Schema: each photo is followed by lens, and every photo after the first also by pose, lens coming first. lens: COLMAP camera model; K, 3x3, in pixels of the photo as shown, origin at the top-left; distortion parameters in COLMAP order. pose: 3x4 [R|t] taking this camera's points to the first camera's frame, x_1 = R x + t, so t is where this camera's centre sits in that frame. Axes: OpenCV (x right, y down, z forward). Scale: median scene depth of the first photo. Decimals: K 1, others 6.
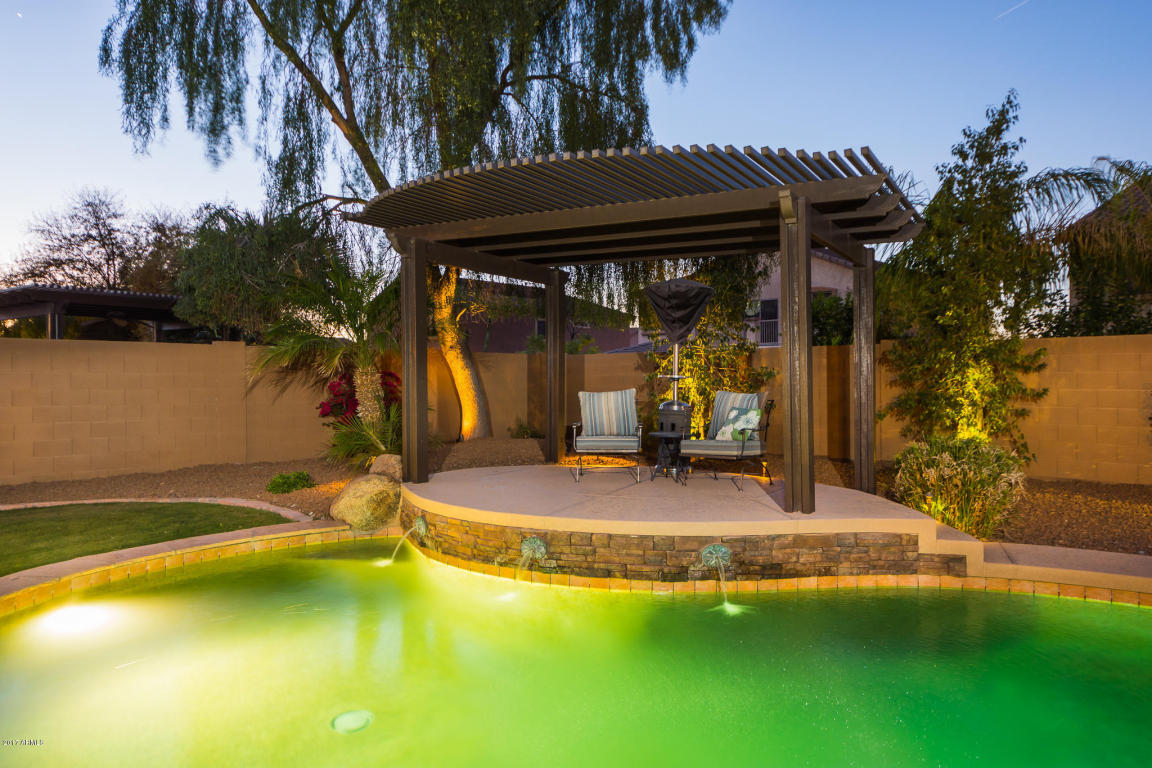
lens RADIAL K [[779.4, 0, 571.9], [0, 779.4, 384.1], [0, 0, 1]] dist [0.007240, 0.002098]
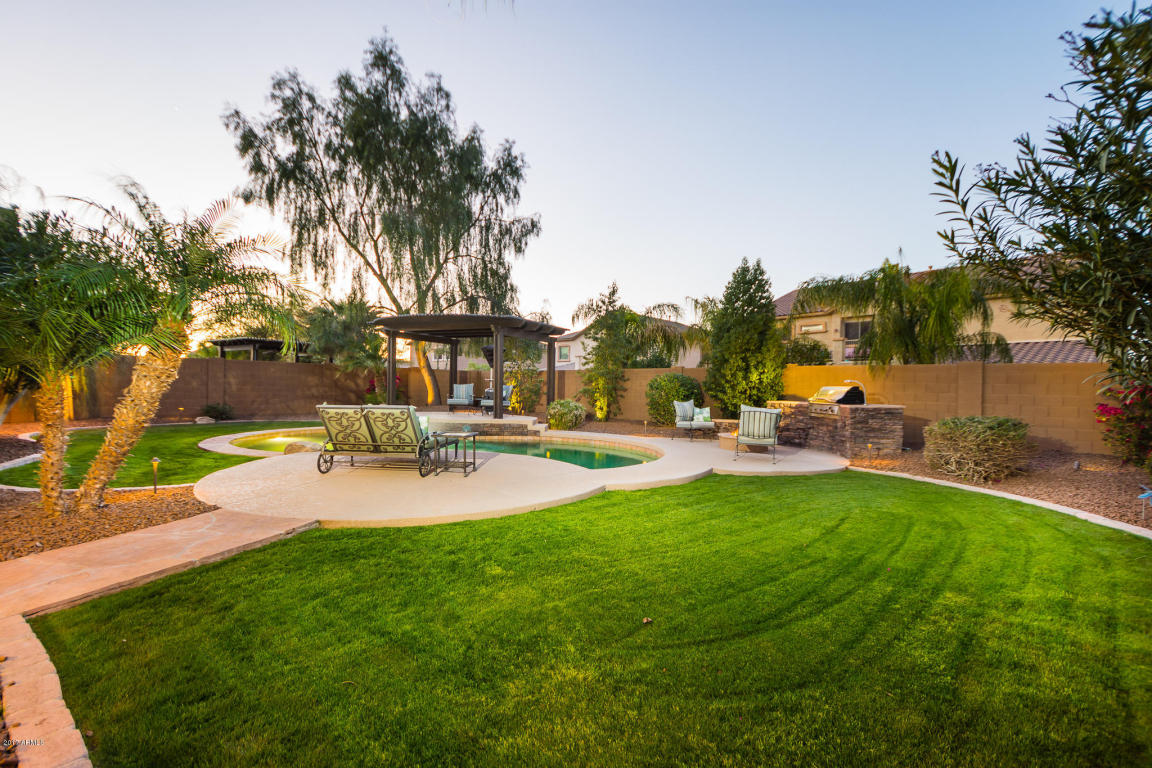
lens RADIAL K [[492.0, 0, 575.3], [0, 492.0, 389.0], [0, 0, 1]] dist [-0.000090, -0.000031]
pose [[0.998766, 0.018548, 0.046061, 0.333828], [-0.018525, 0.999828, -0.000928, 0.019295], [-0.046070, 0.000074, 0.998938, -0.730818]]
